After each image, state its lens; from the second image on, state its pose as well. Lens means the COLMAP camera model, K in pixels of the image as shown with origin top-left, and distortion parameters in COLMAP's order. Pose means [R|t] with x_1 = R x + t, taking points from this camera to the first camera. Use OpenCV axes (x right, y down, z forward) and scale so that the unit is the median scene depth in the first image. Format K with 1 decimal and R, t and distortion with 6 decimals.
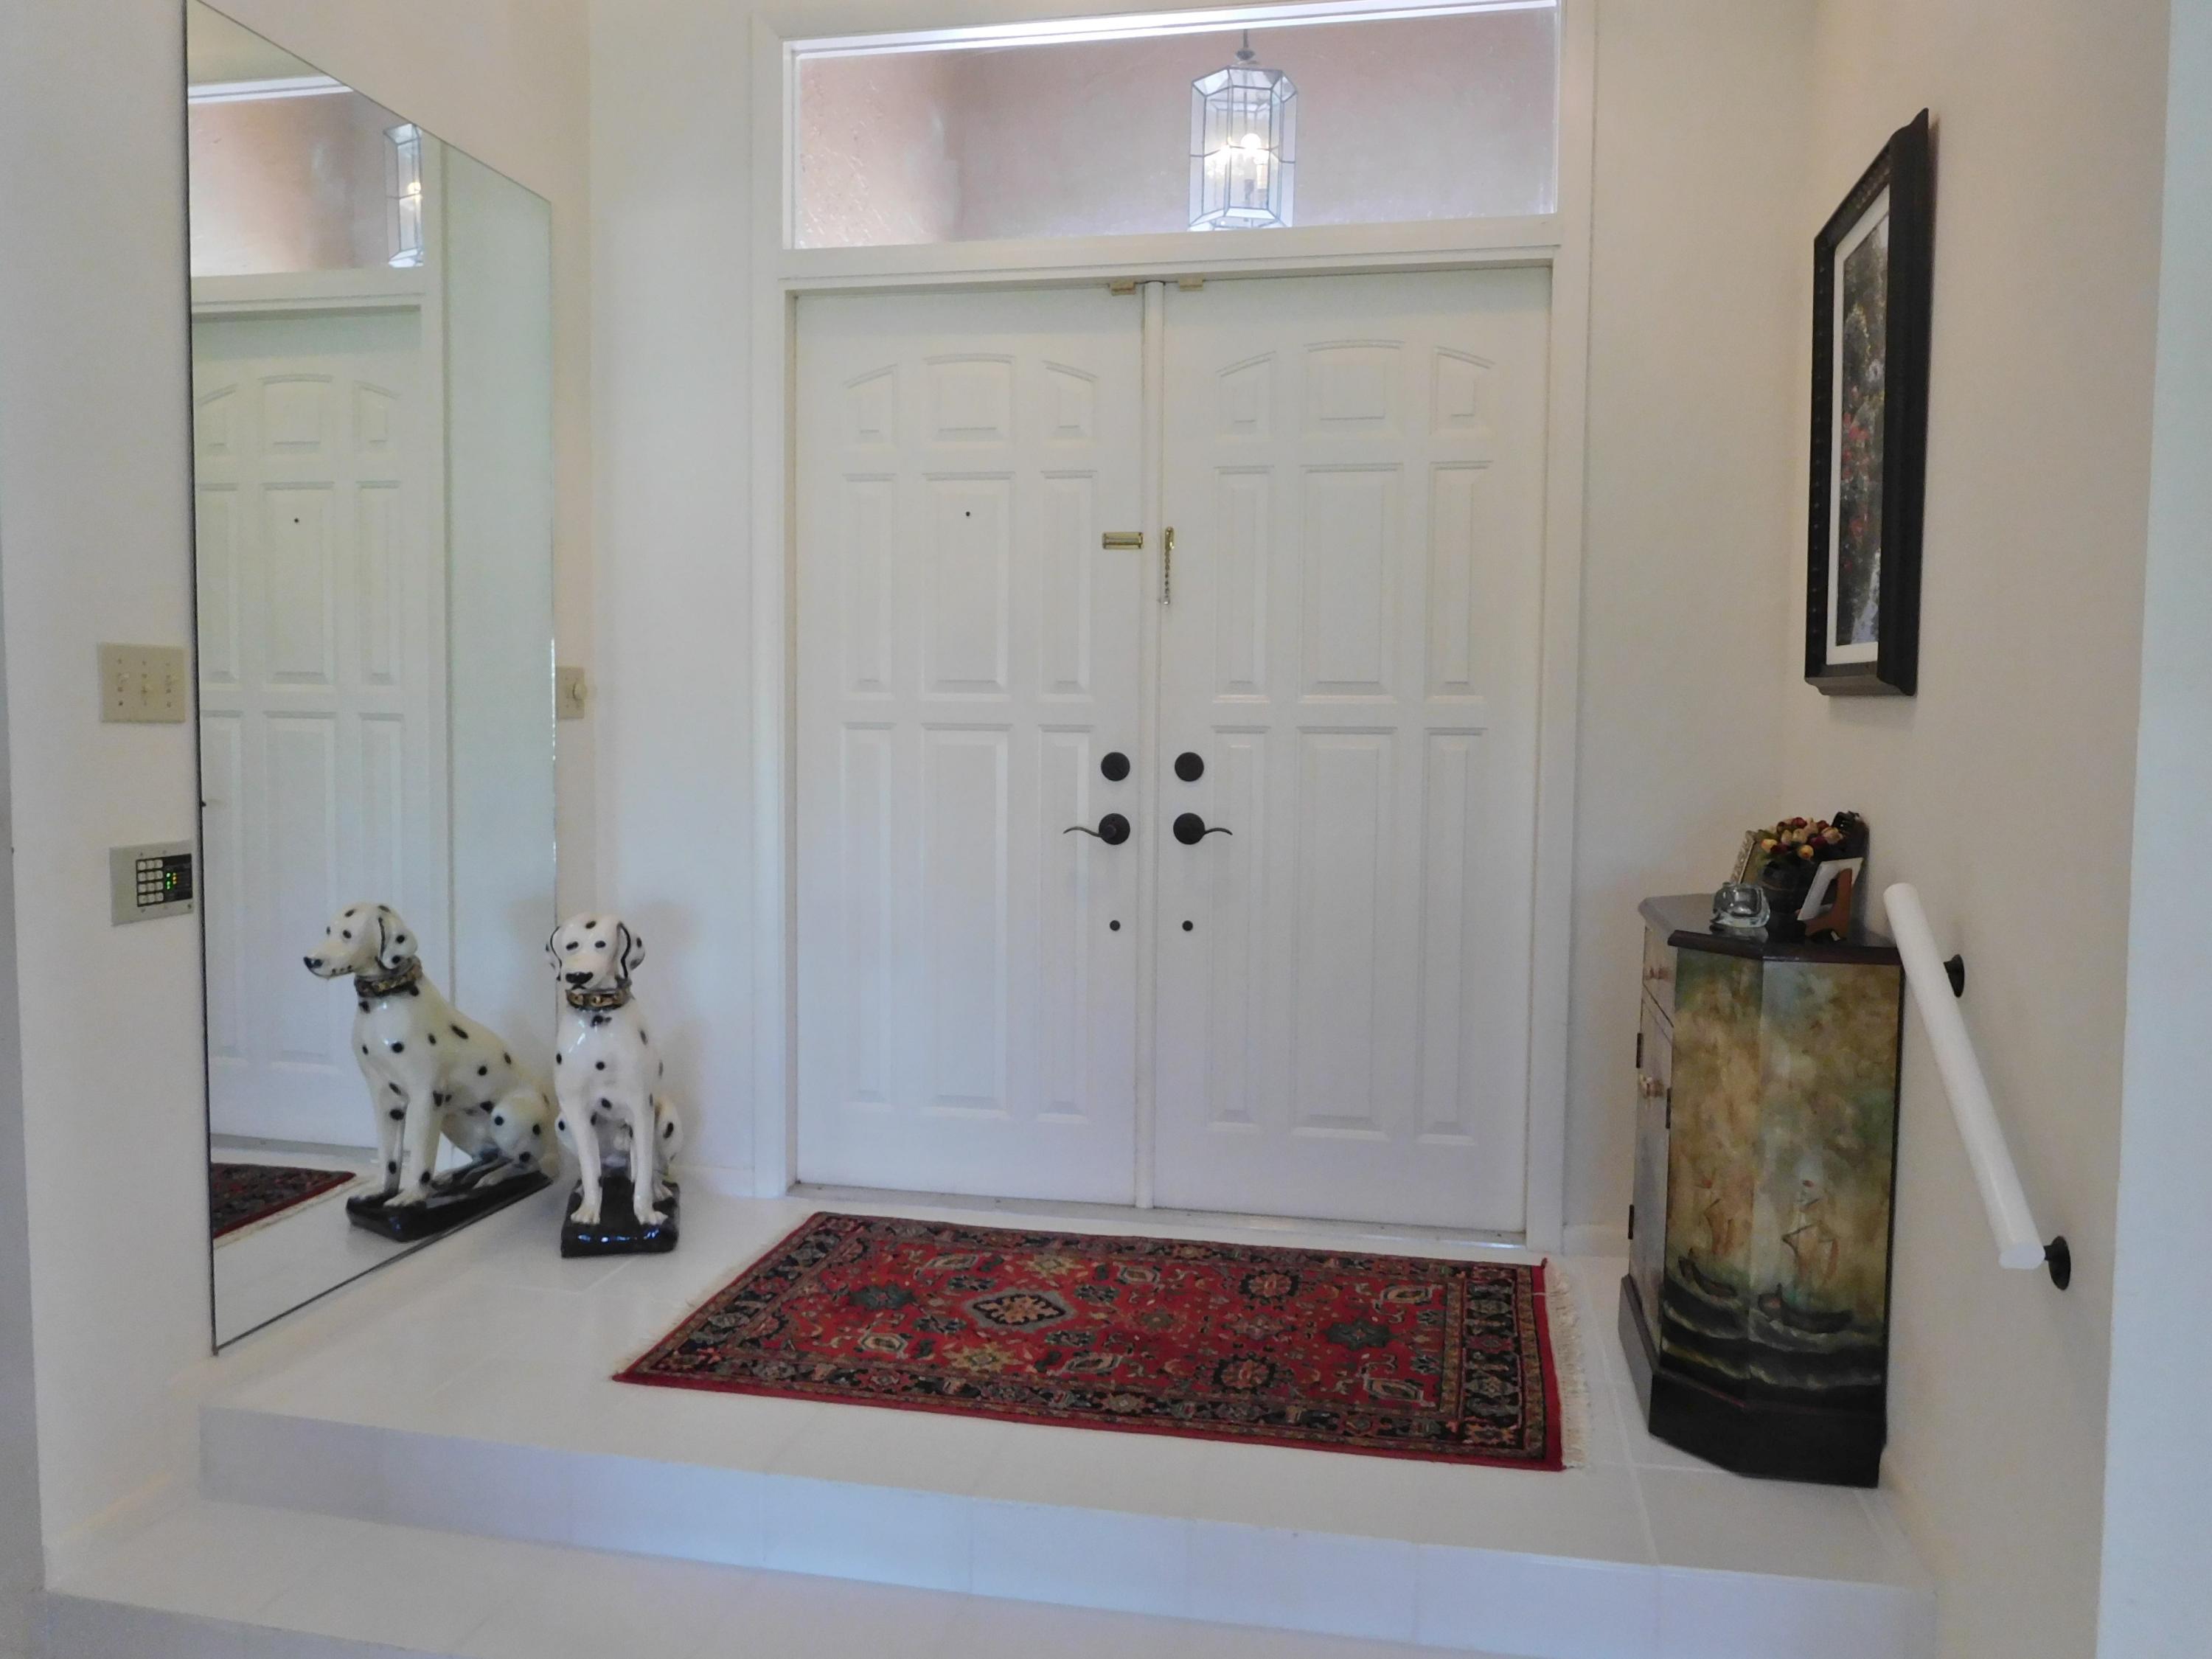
lens RADIAL K [[1785.3, 0, 1109.3], [0, 1785.3, 866.6], [0, 0, 1]] dist [-0.010750, 0.000354]
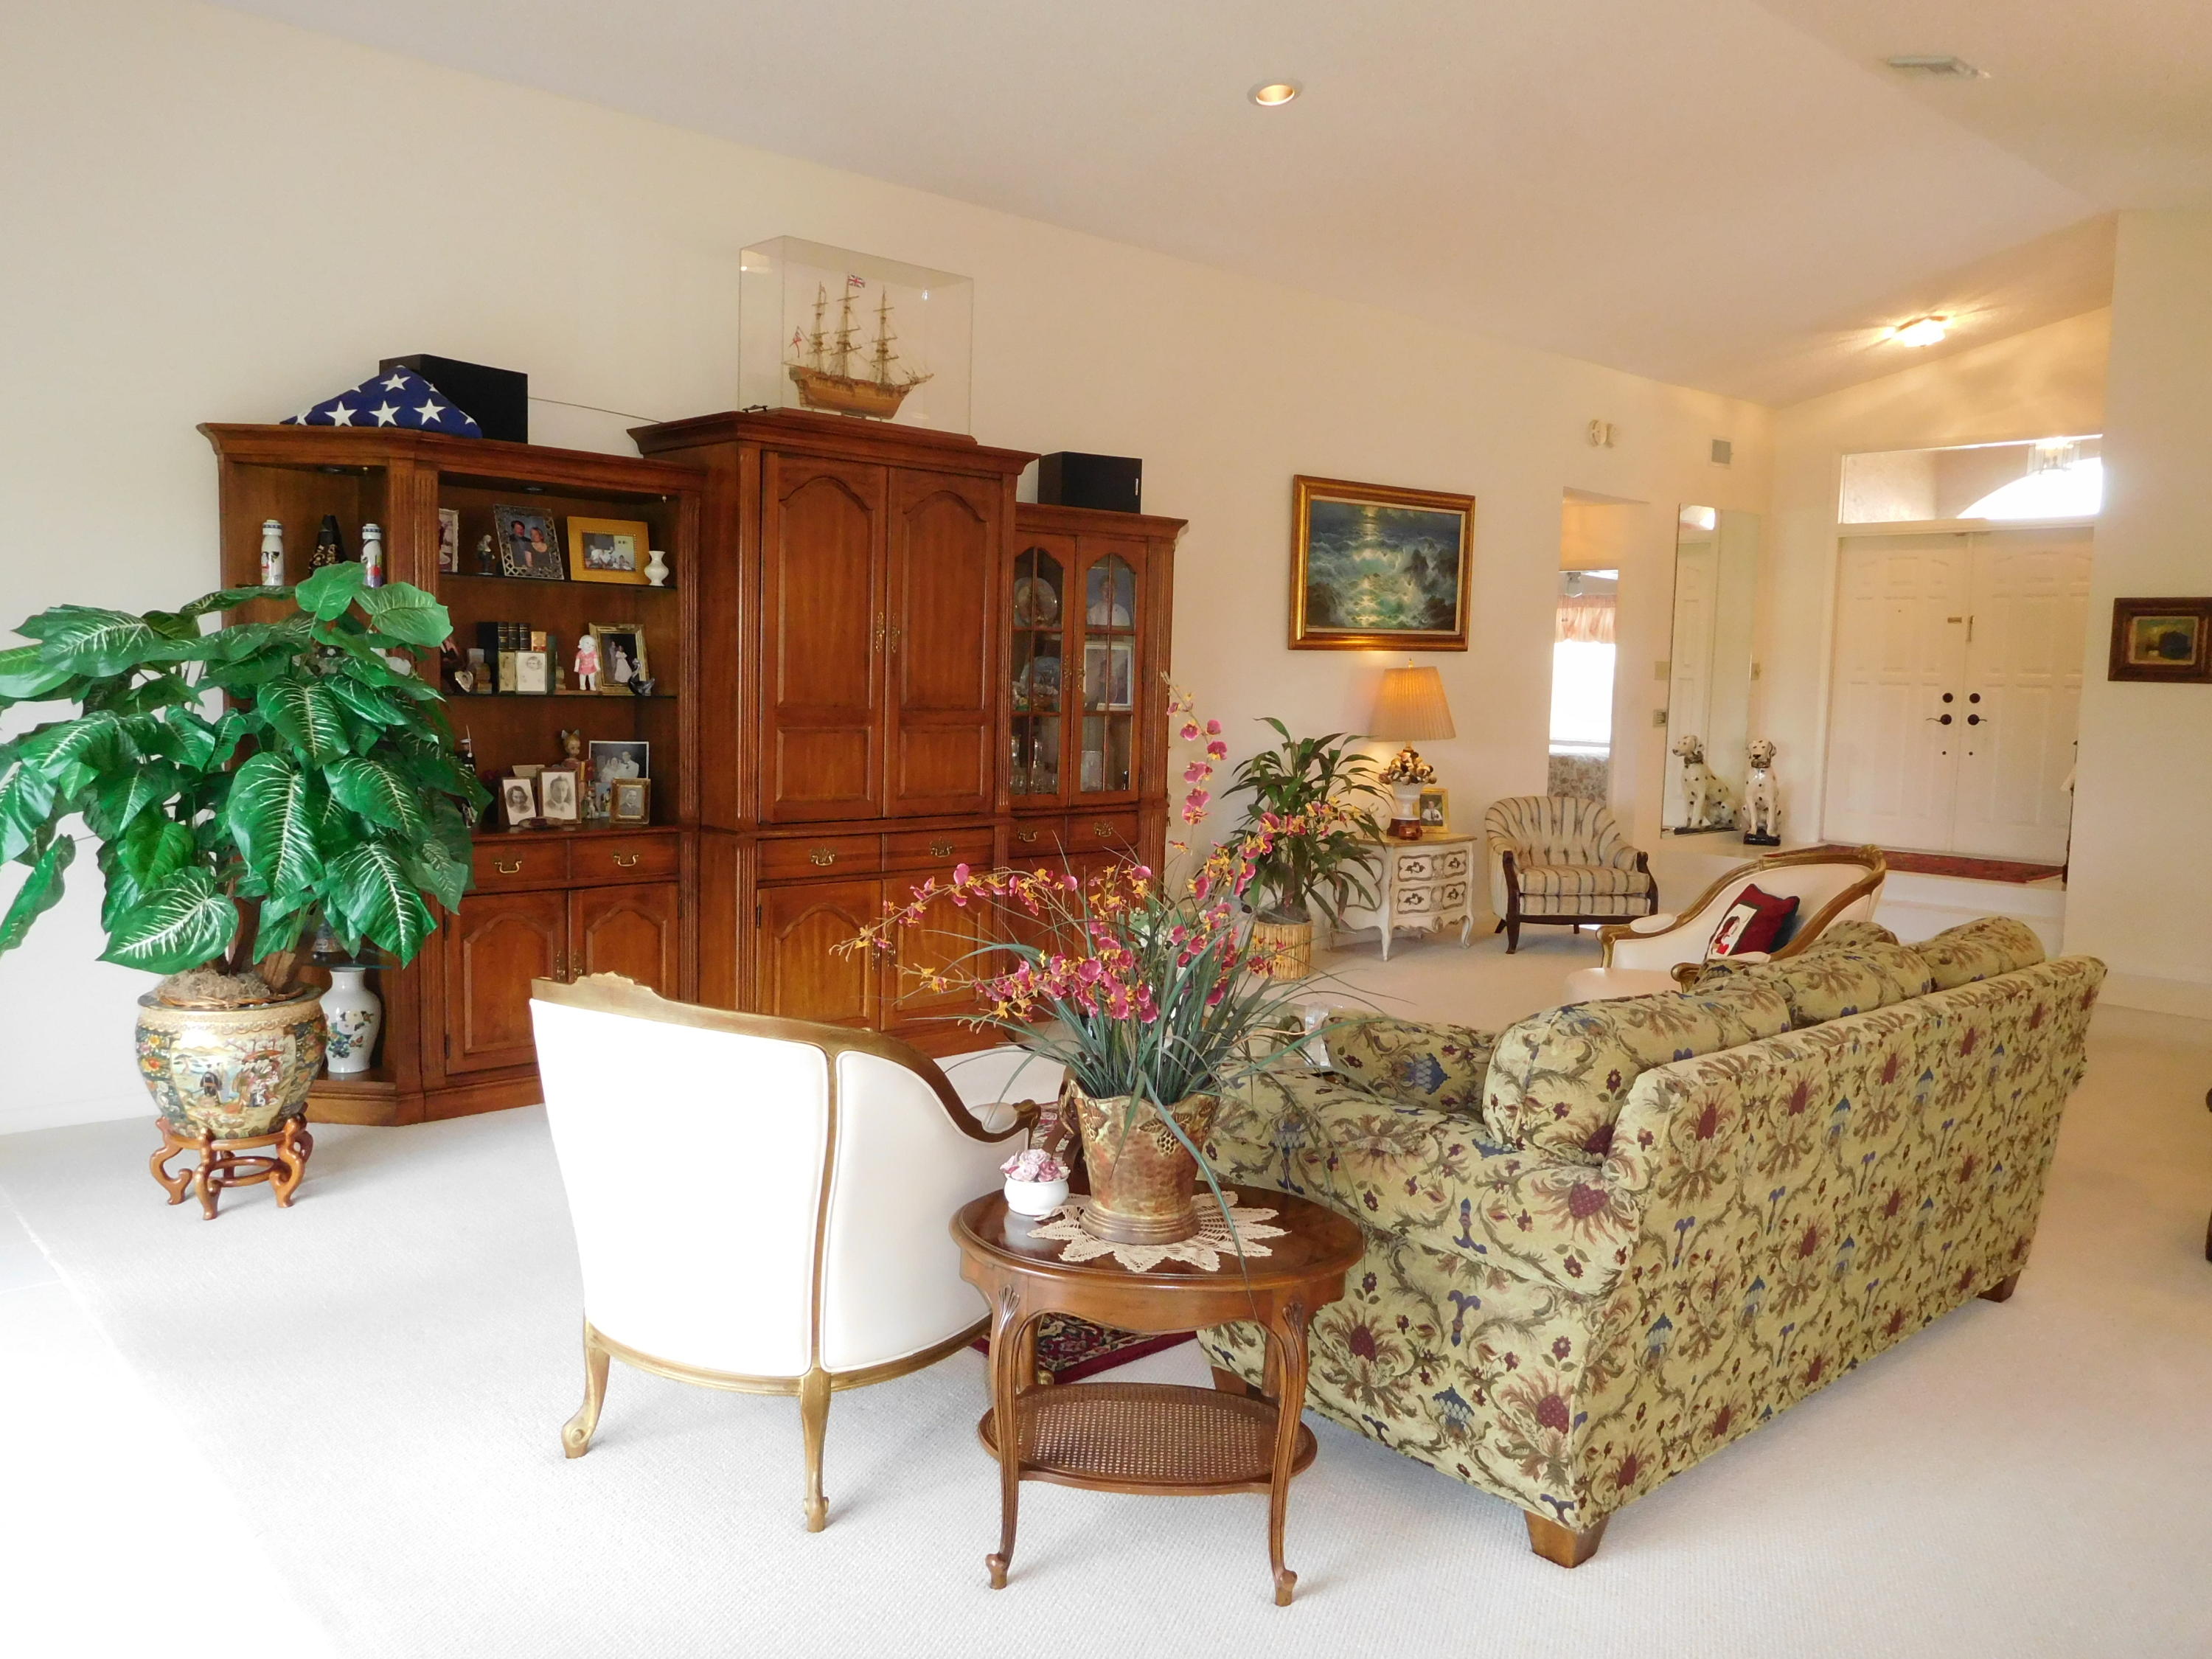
lens RADIAL K [[1647.8, 0, 1105.1], [0, 1647.8, 834.9], [0, 0, 1]] dist [-0.018714, 0.003336]
pose [[0.807668, 0.062708, -0.586293, 0.487116], [-0.053577, 0.998020, 0.032938, 0.156300], [0.587198, 0.004809, 0.809429, -2.019703]]
